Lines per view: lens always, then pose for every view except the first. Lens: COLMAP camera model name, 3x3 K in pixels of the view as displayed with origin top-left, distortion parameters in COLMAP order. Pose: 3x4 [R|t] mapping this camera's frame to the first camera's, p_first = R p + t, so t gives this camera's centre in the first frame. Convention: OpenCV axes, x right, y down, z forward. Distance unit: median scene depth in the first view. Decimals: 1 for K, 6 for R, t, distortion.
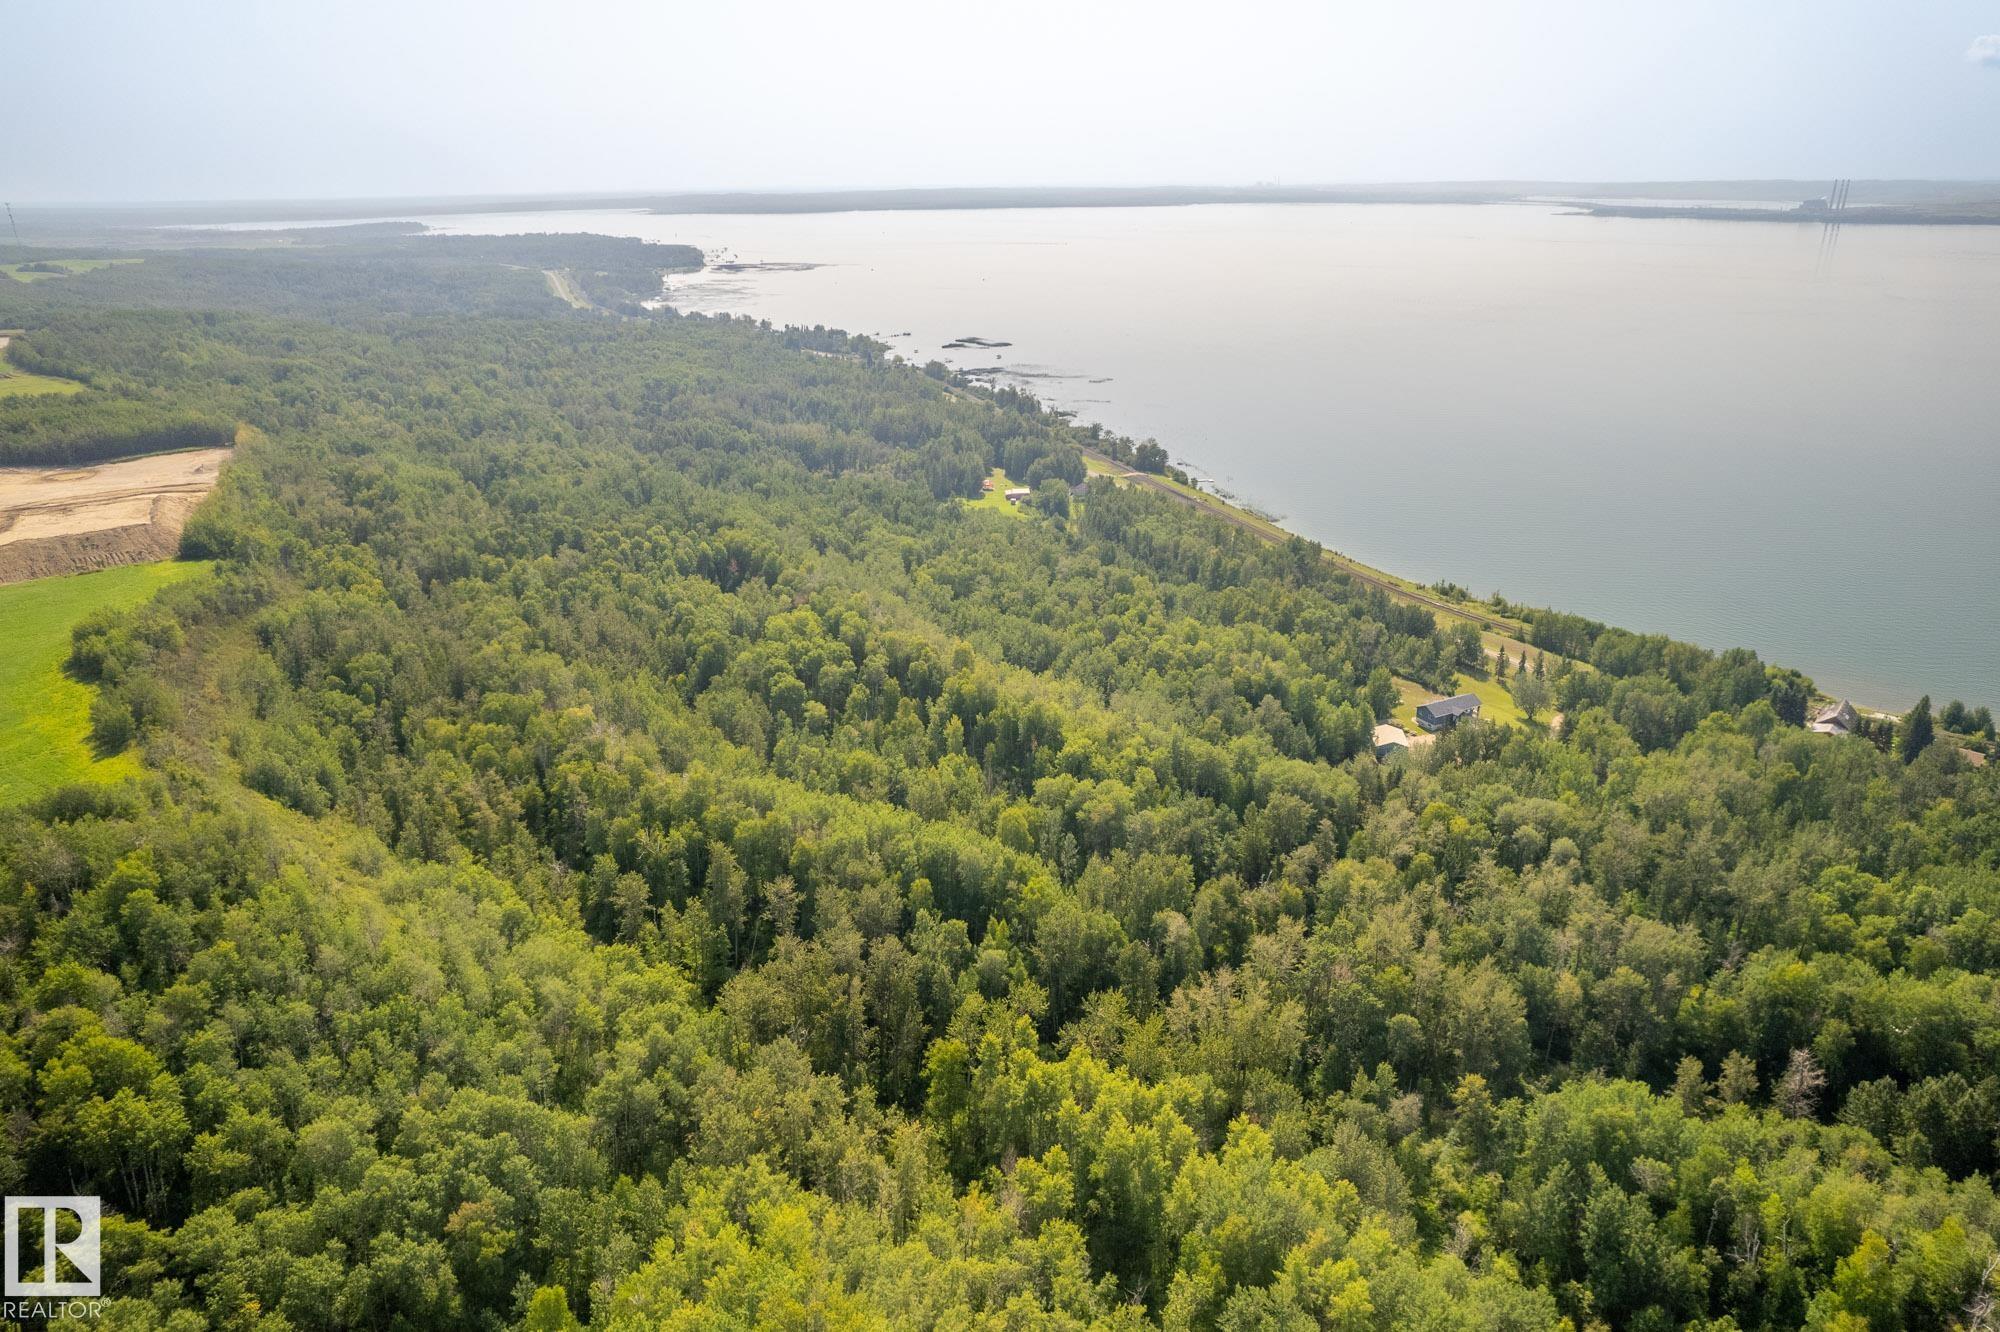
lens RADIAL K [[1291.4, 0, 999.4], [0, 1291.4, 682.3], [0, 0, 1]] dist [-0.094401, 0.080315]
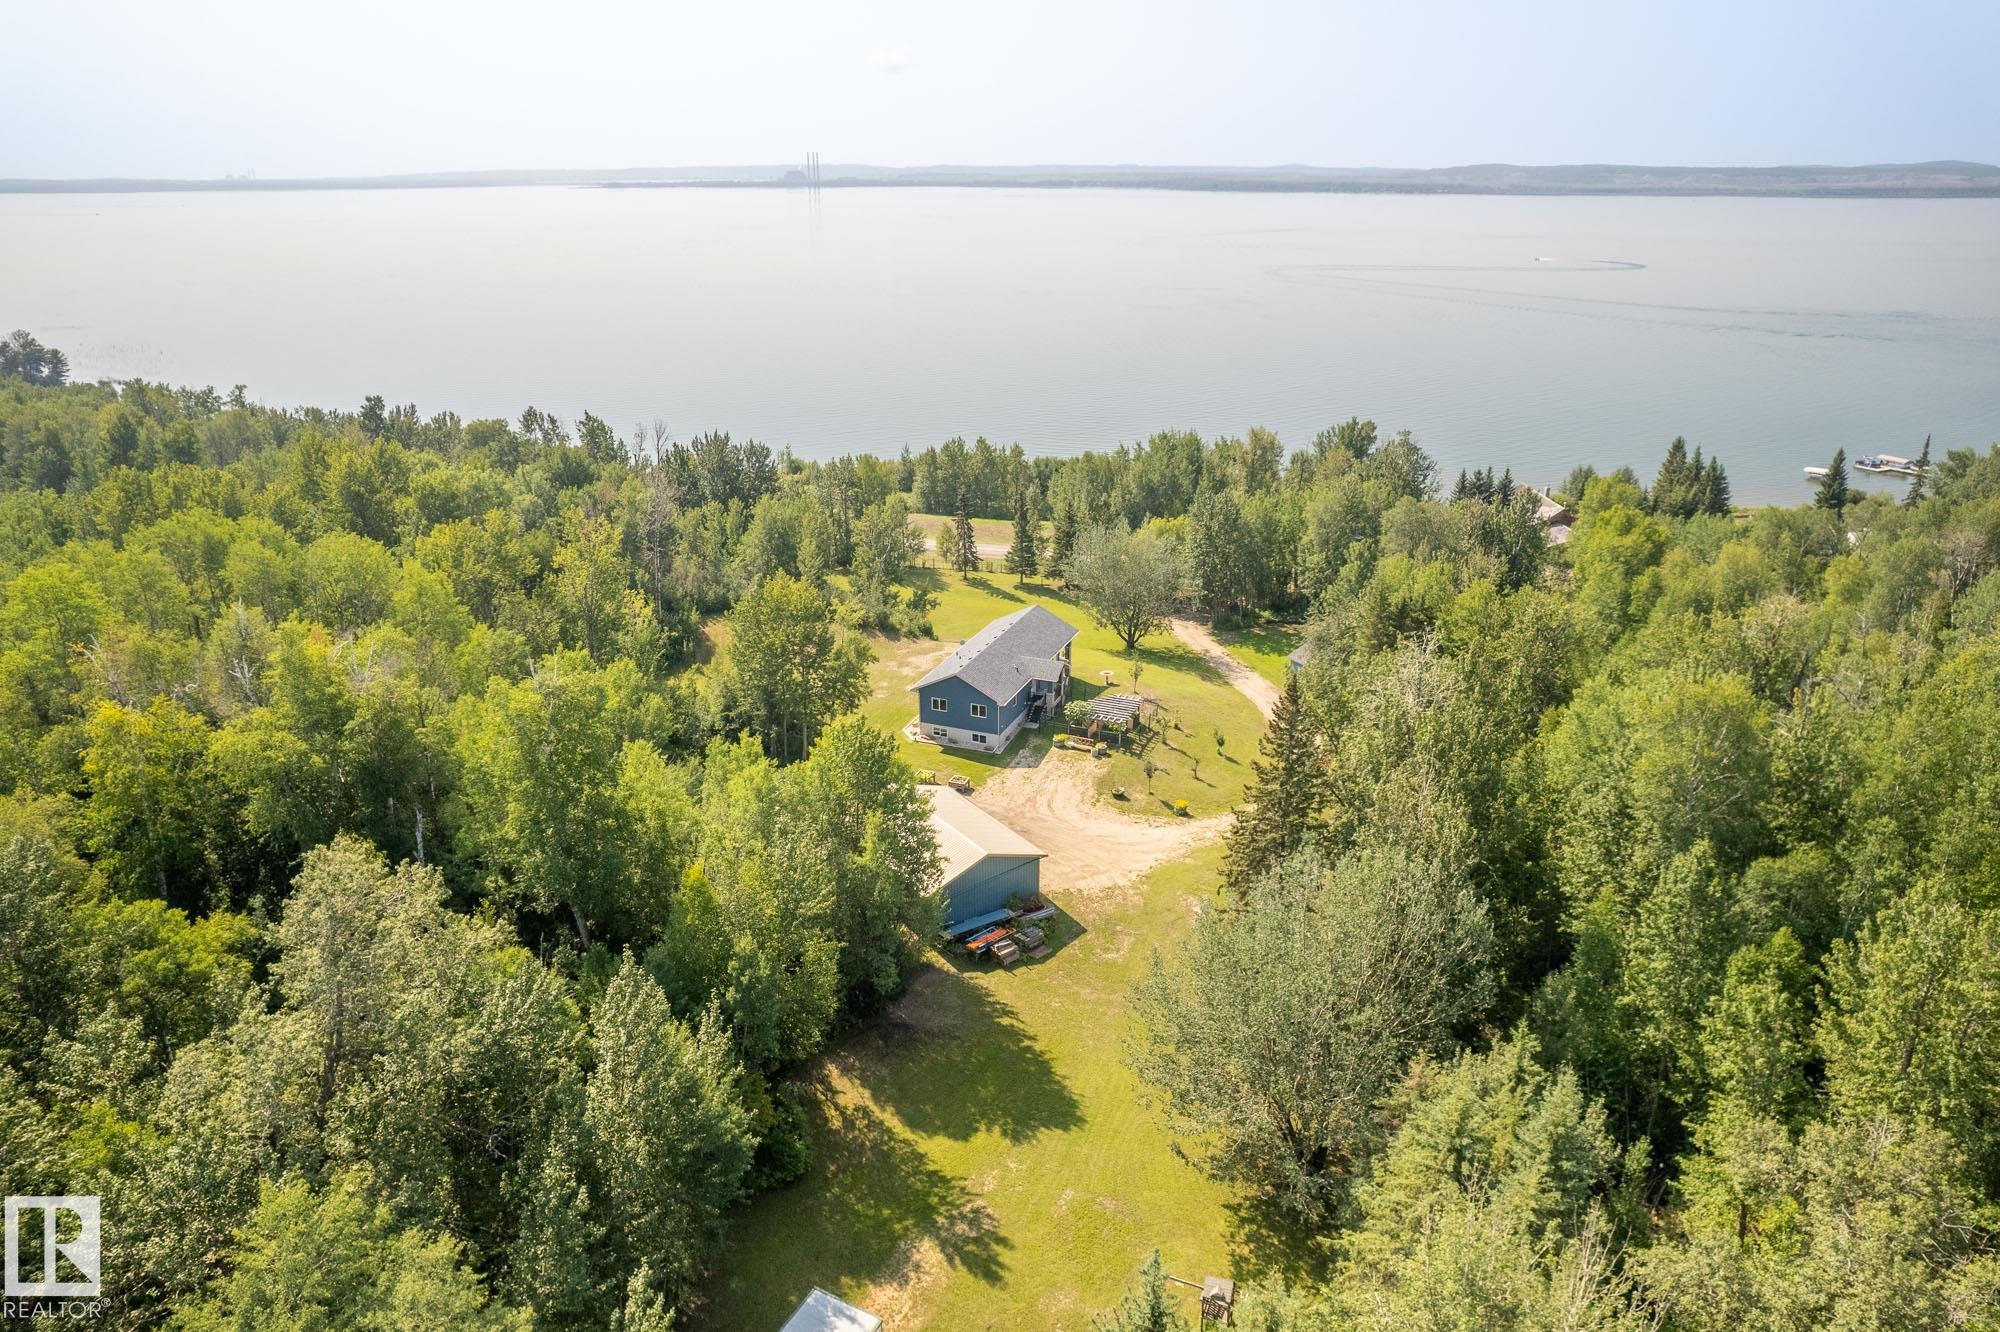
lens RADIAL K [[1291.4, 0, 999.4], [0, 1291.4, 682.3], [0, 0, 1]] dist [-0.094401, 0.080315]
pose [[0.762149, -0.236917, 0.602495, 0.139742], [0.234949, 0.968406, 0.083595, -0.001971], [-0.603265, 0.077844, 0.793733, 0.636366]]
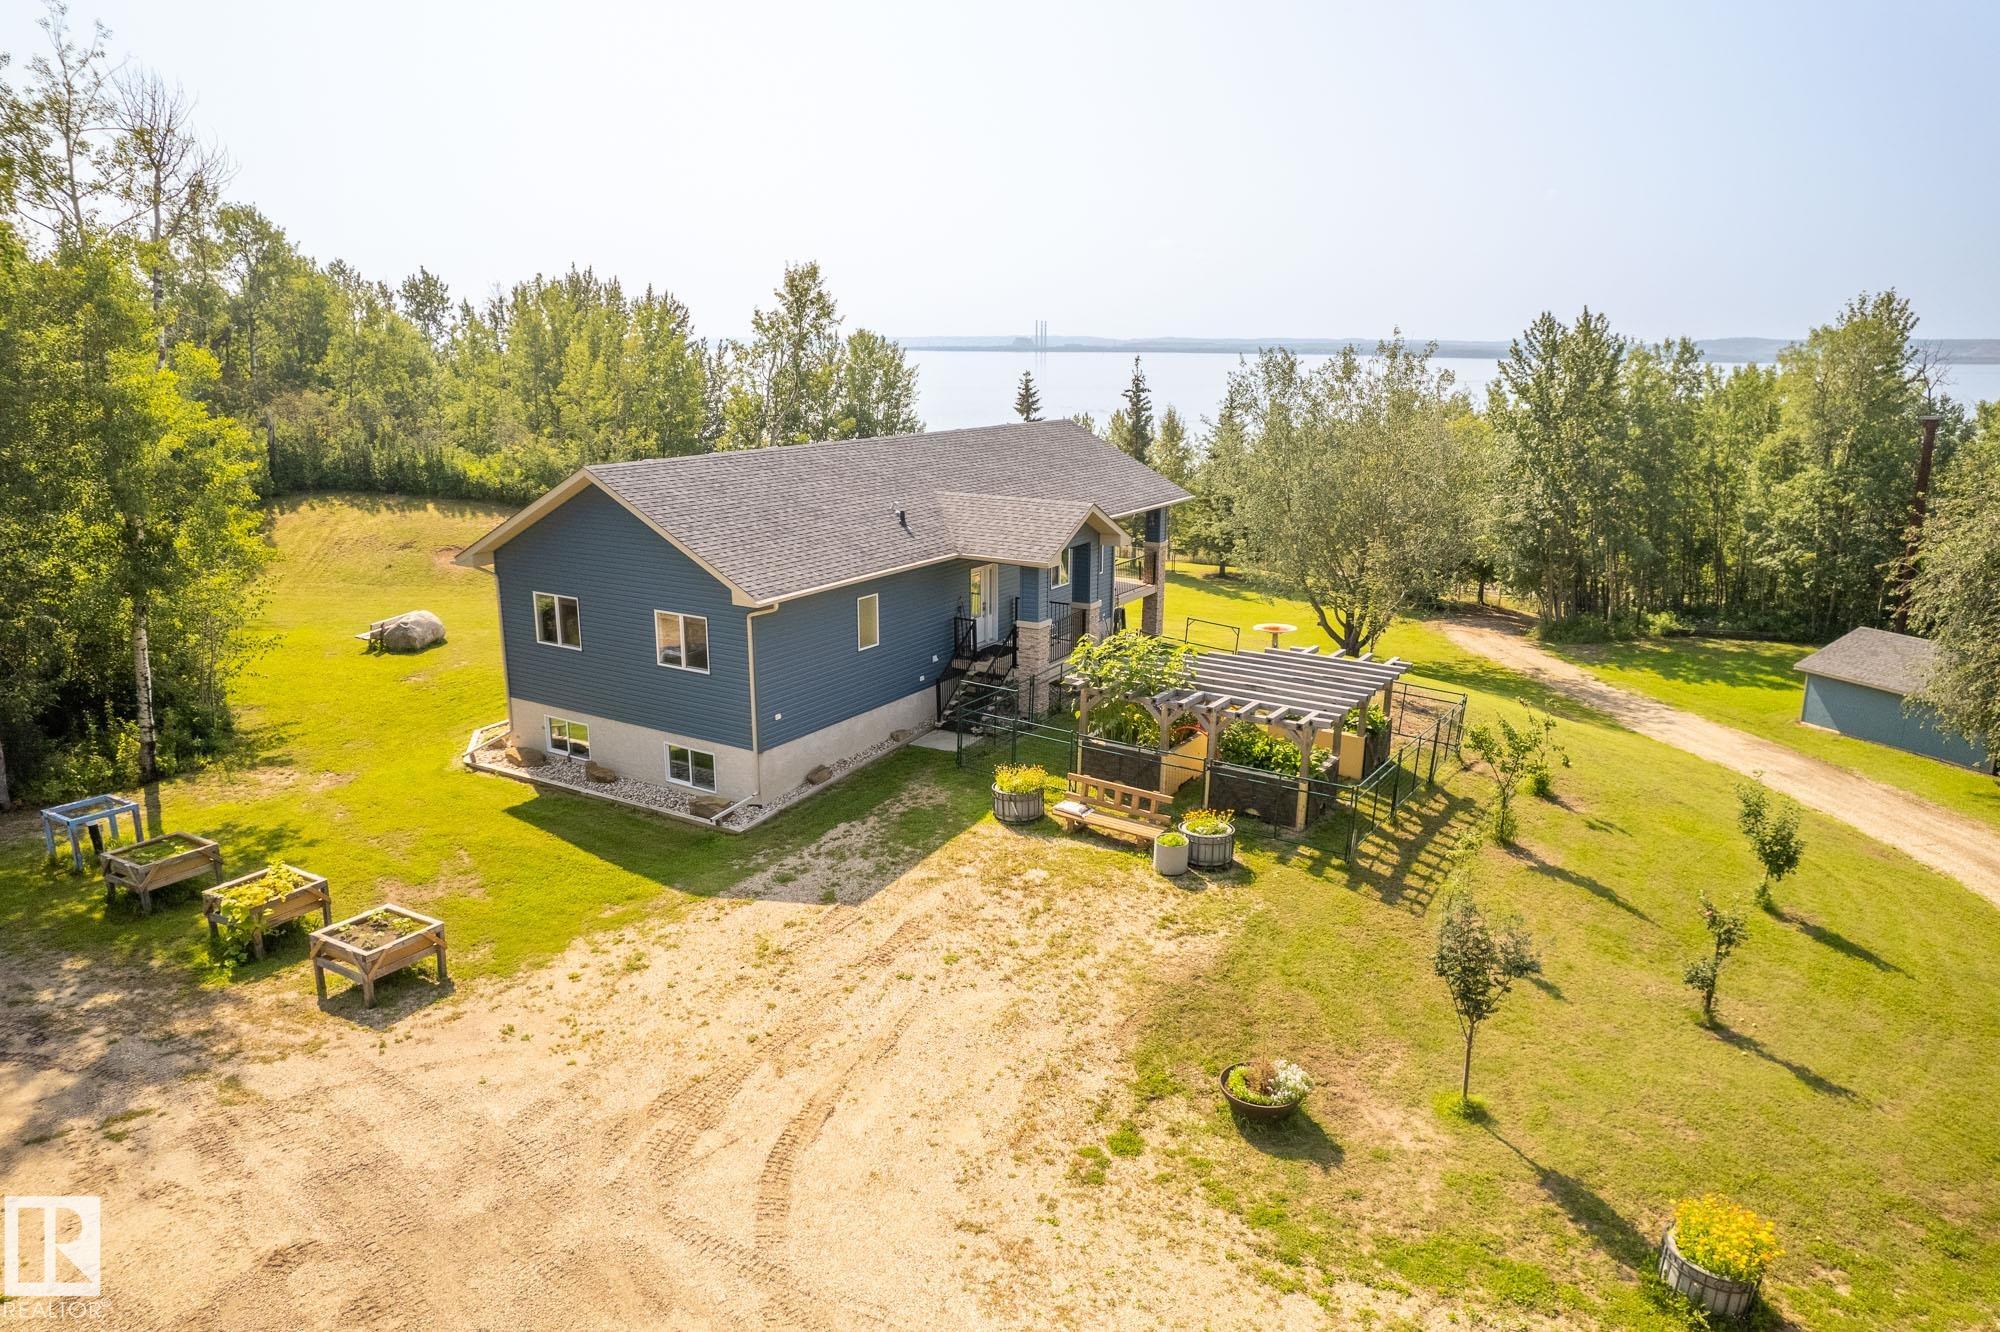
lens RADIAL K [[1291.4, 0, 999.4], [0, 1291.4, 682.3], [0, 0, 1]] dist [-0.094401, 0.080315]
pose [[0.859570, -0.118867, 0.497001, 0.264811], [0.176496, 0.981777, -0.070443, 0.030514], [-0.479571, 0.148269, 0.864886, 0.776145]]
